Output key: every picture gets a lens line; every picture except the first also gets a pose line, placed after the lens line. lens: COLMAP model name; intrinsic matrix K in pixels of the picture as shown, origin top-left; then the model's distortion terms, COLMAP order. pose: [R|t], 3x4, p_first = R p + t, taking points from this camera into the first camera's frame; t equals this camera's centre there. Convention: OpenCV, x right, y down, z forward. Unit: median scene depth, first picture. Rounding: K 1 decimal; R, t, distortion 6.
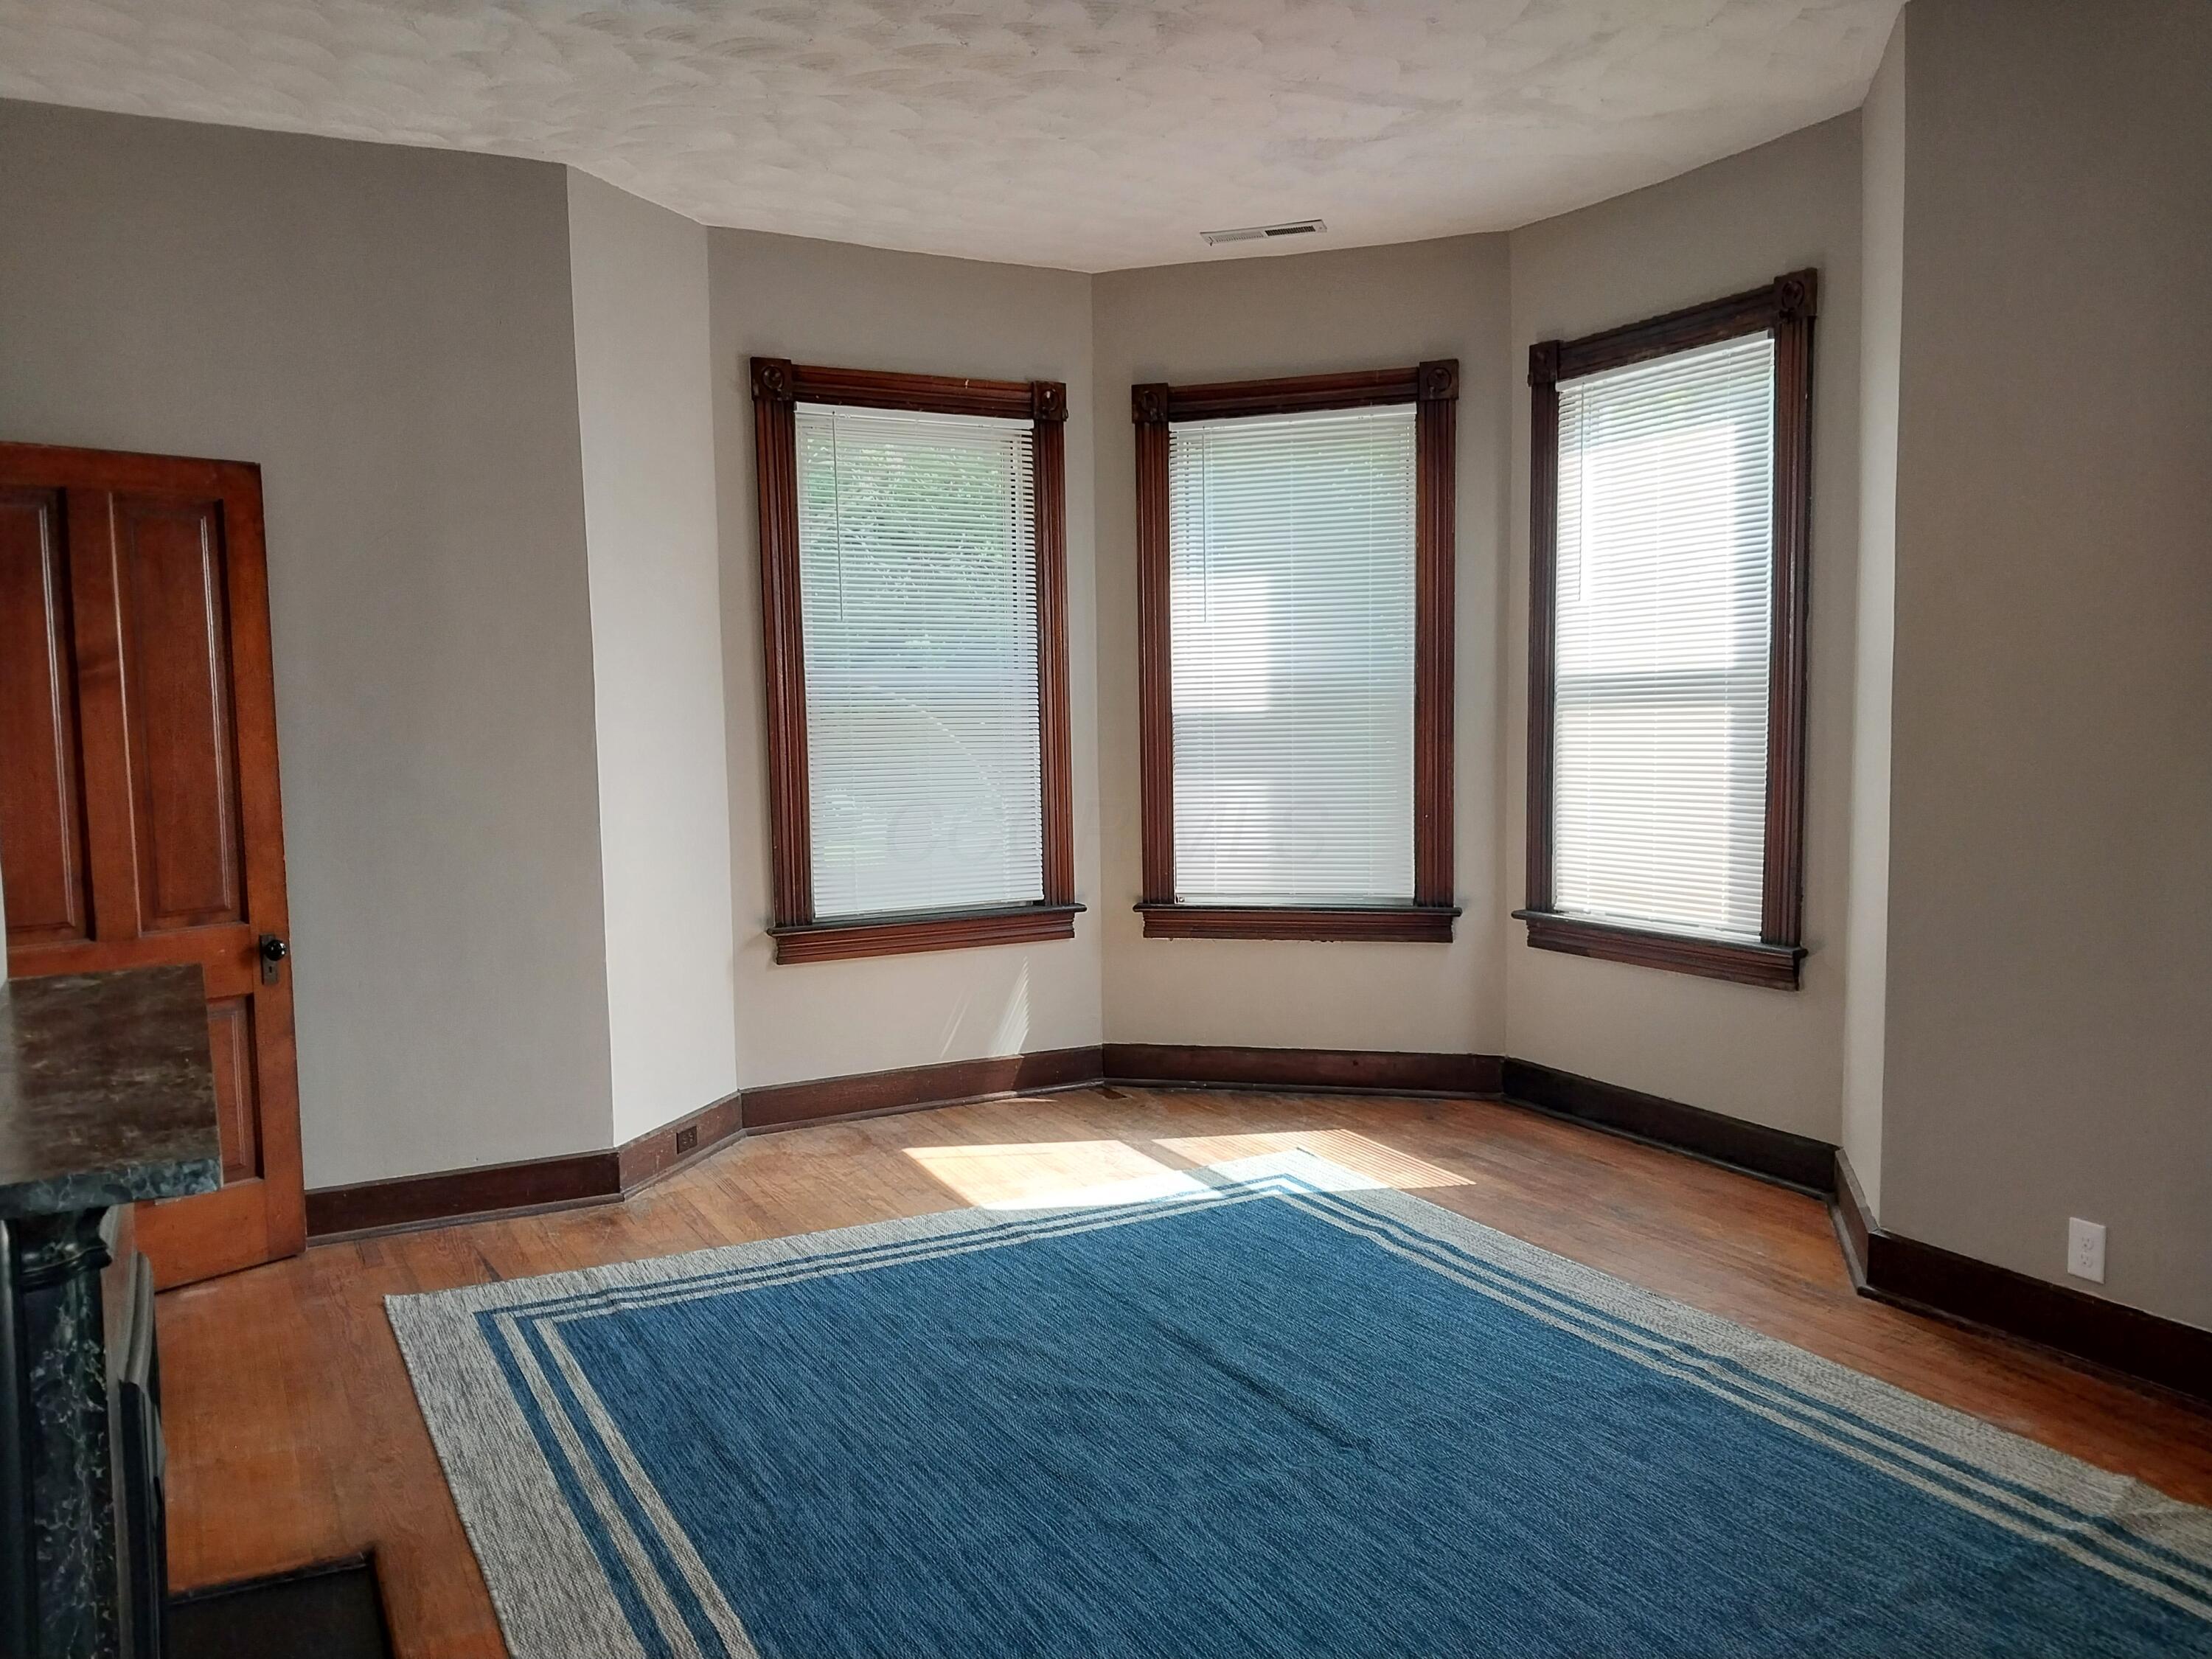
lens RADIAL K [[1734.8, 0, 1114.6], [0, 1734.8, 829.6], [0, 0, 1]] dist [0.088831, -0.150861]
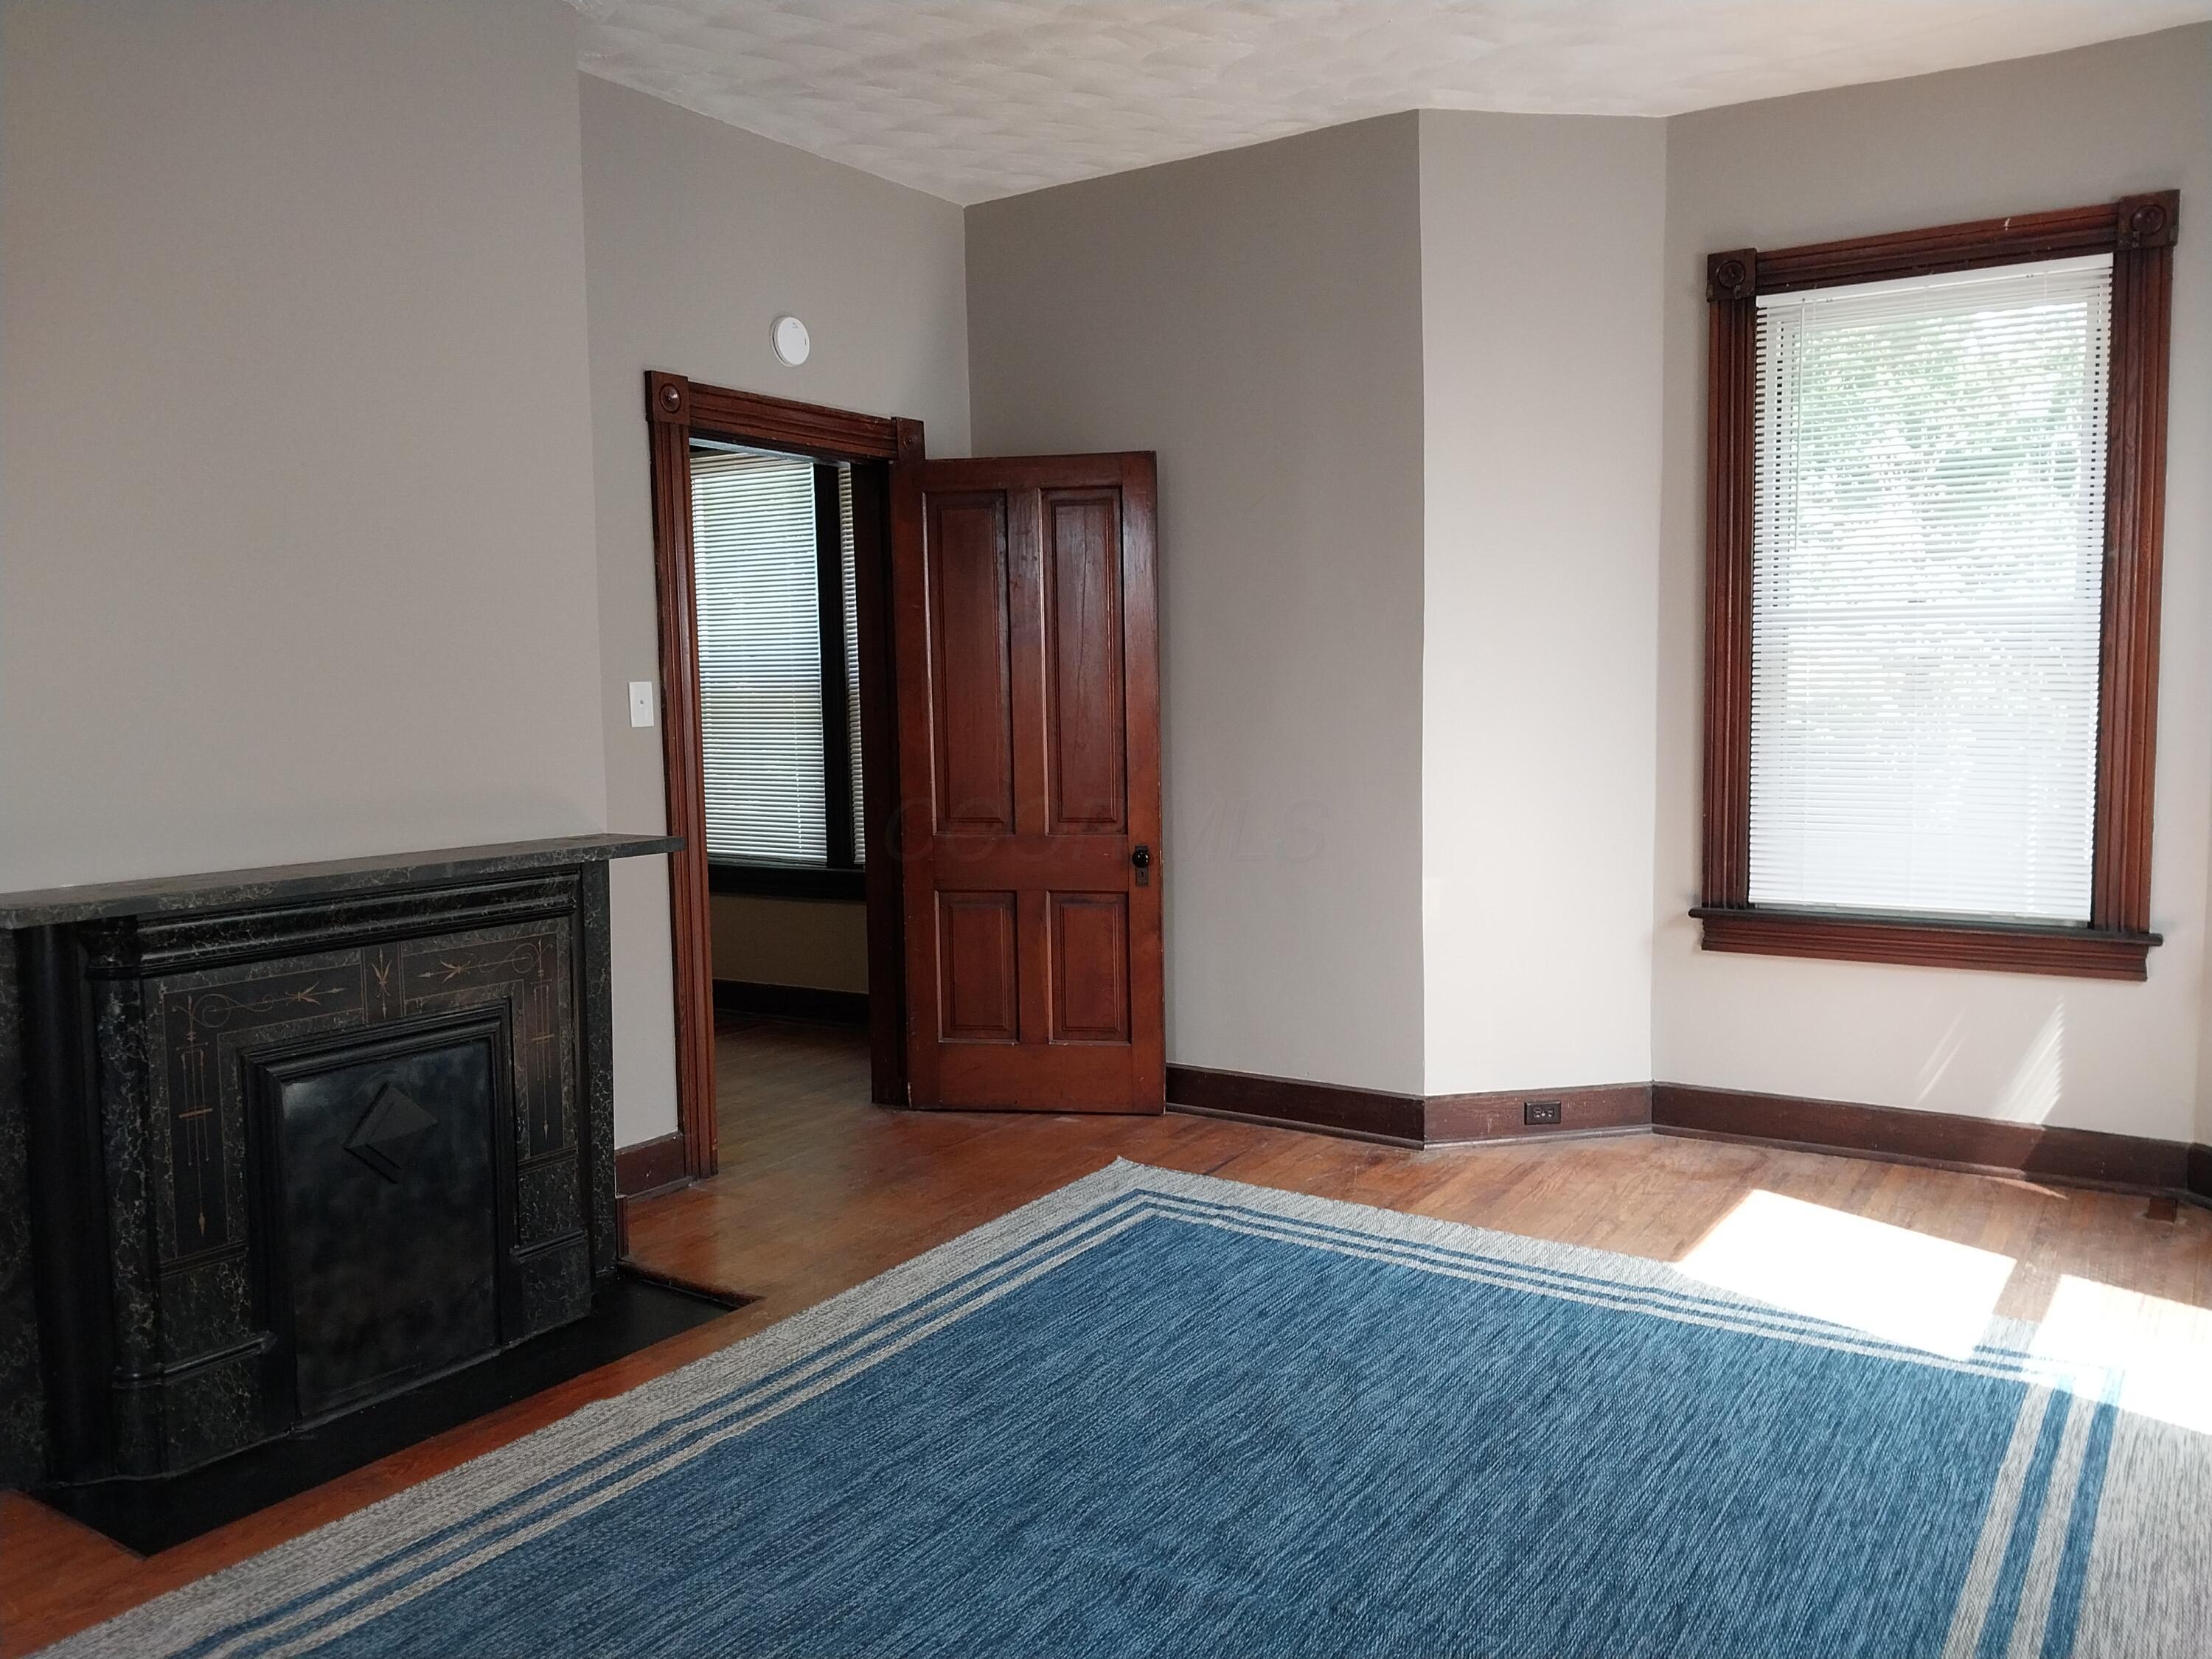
lens RADIAL K [[1734.8, 0, 1114.6], [0, 1734.8, 829.6], [0, 0, 1]] dist [0.088831, -0.150861]
pose [[0.491413, 0.087006, -0.866570, 0.509263], [-0.065100, 0.995883, 0.063072, -0.022946], [0.868490, 0.025420, 0.495054, 0.370866]]
